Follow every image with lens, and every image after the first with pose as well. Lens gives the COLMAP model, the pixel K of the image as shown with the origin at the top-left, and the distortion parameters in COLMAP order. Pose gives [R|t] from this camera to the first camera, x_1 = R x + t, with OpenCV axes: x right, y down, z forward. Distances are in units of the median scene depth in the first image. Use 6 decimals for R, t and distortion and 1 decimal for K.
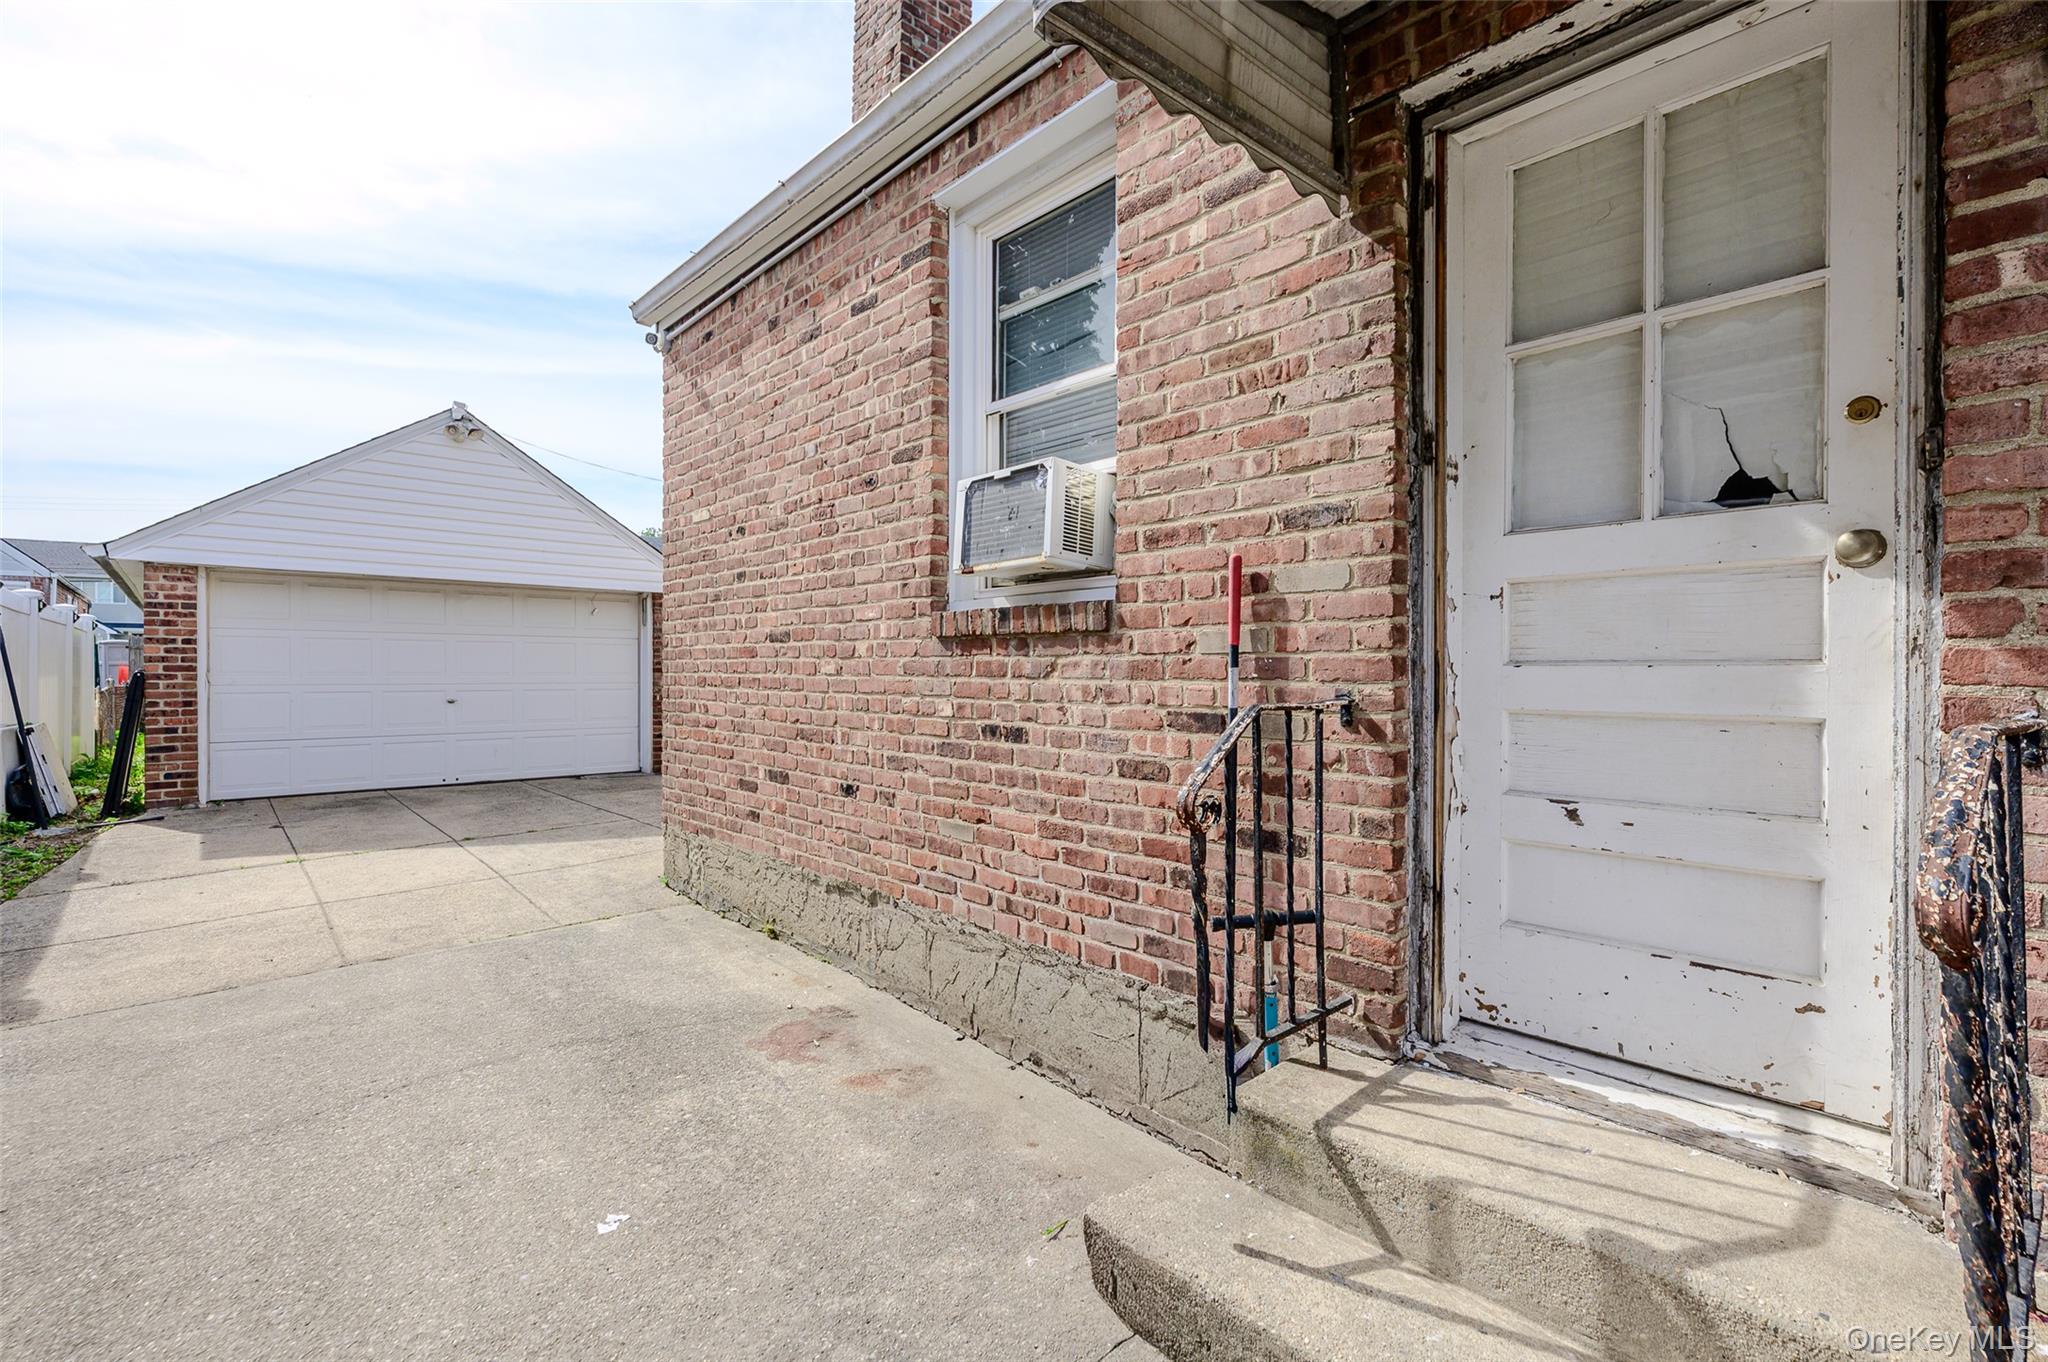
lens RADIAL K [[918.4, 0, 1024.8], [0, 918.4, 676.2], [0, 0, 1]] dist [-0.001682, -0.000501]
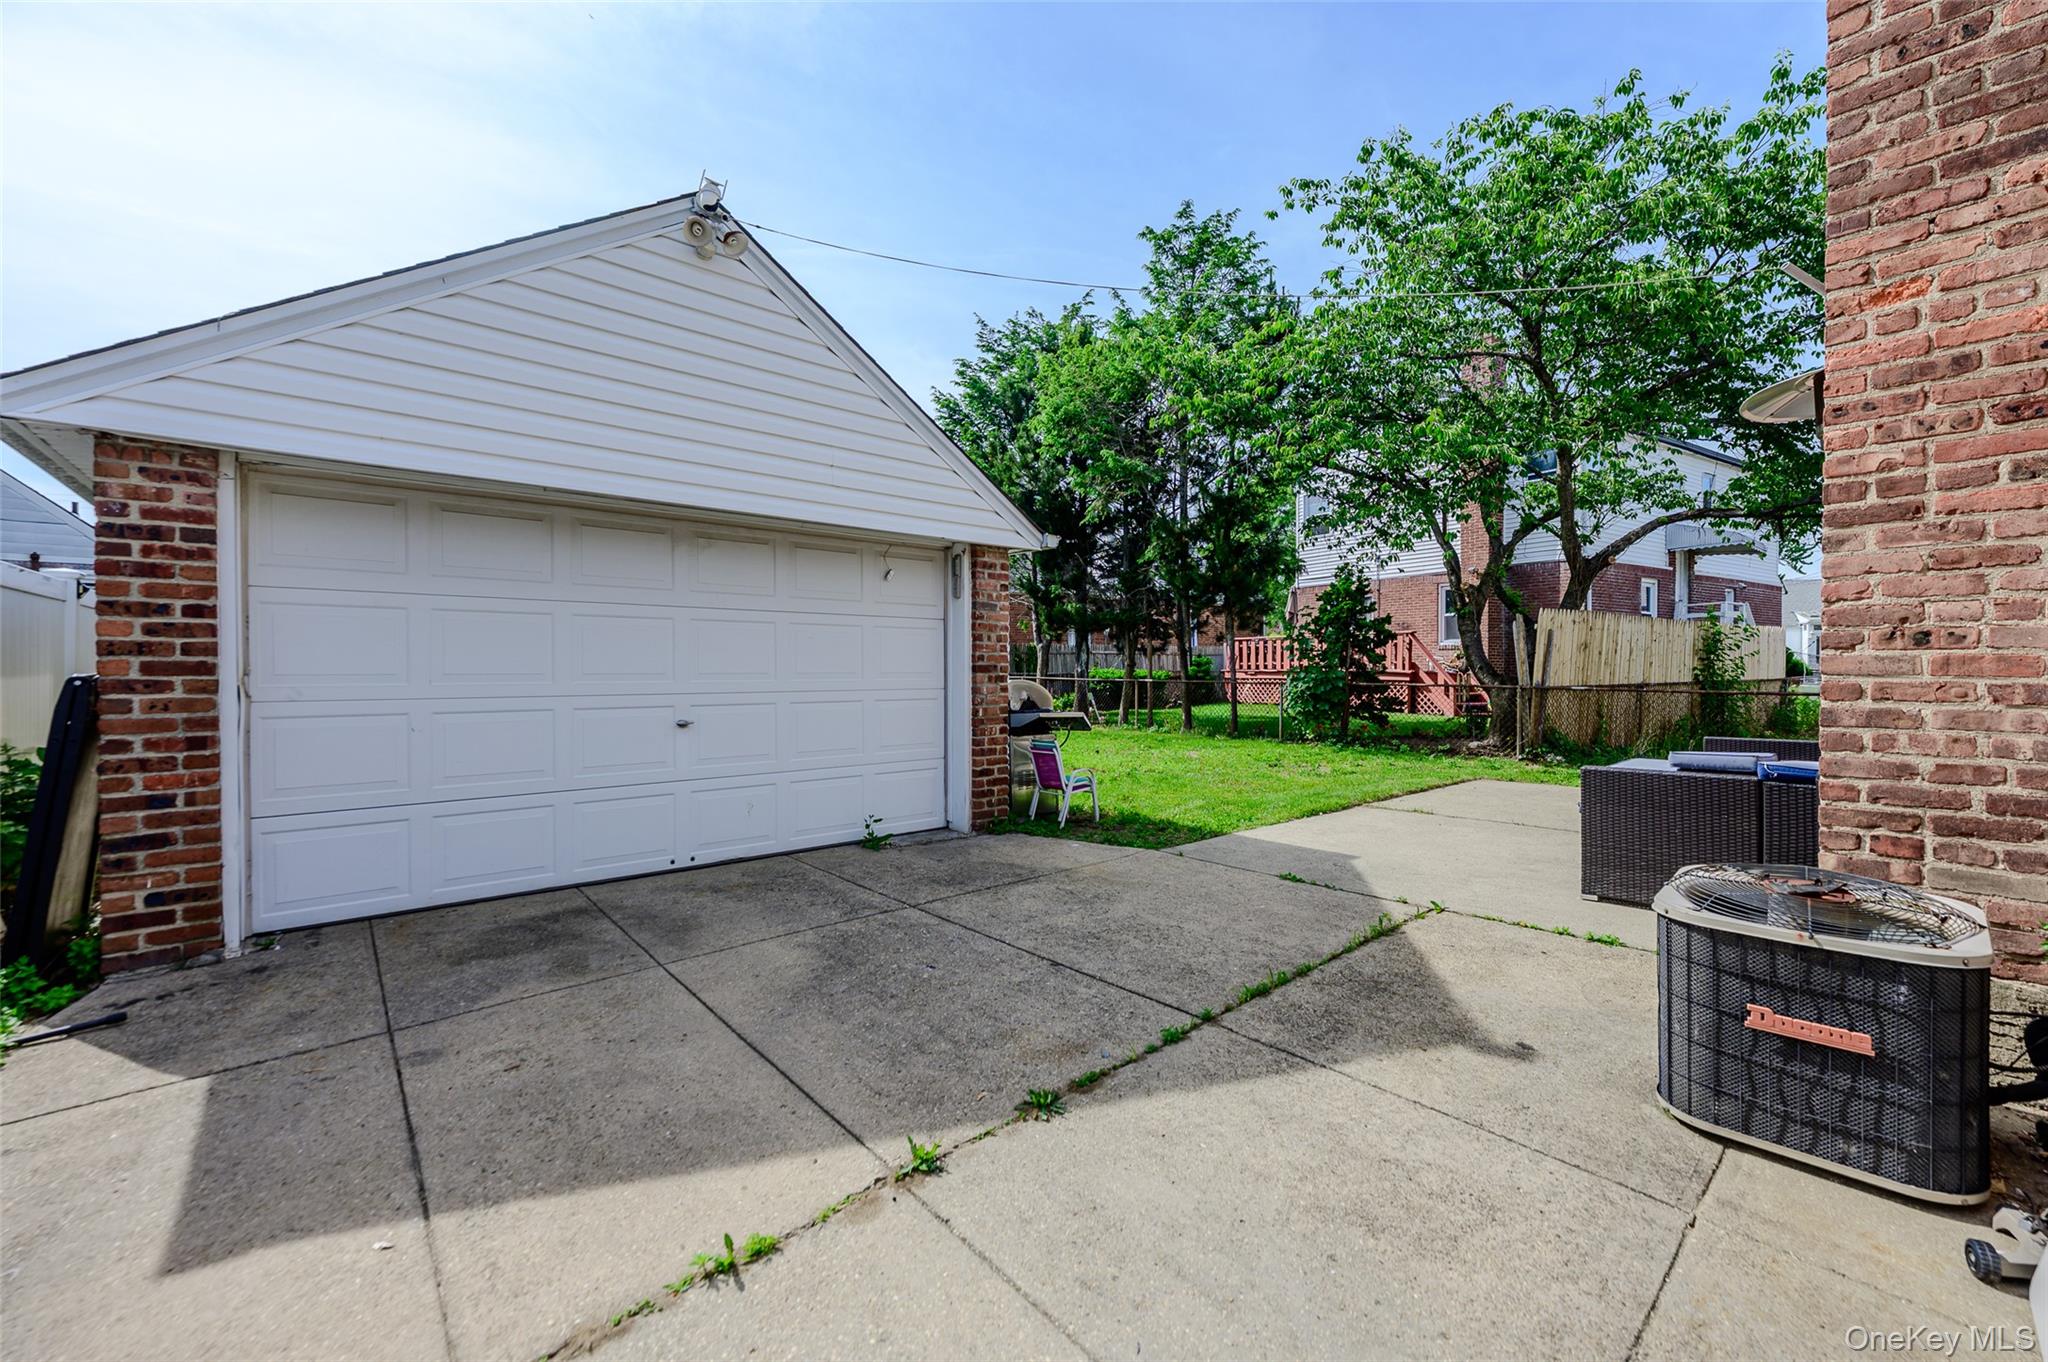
lens RADIAL K [[818.3, 0, 1018.6], [0, 818.3, 675.6], [0, 0, 1]] dist [0.002121, -0.000175]
pose [[0.999379, -0.004796, -0.034915, -0.478480], [0.004860, 0.999987, 0.001755, -0.003282], [0.034906, -0.001923, 0.999389, 0.596390]]
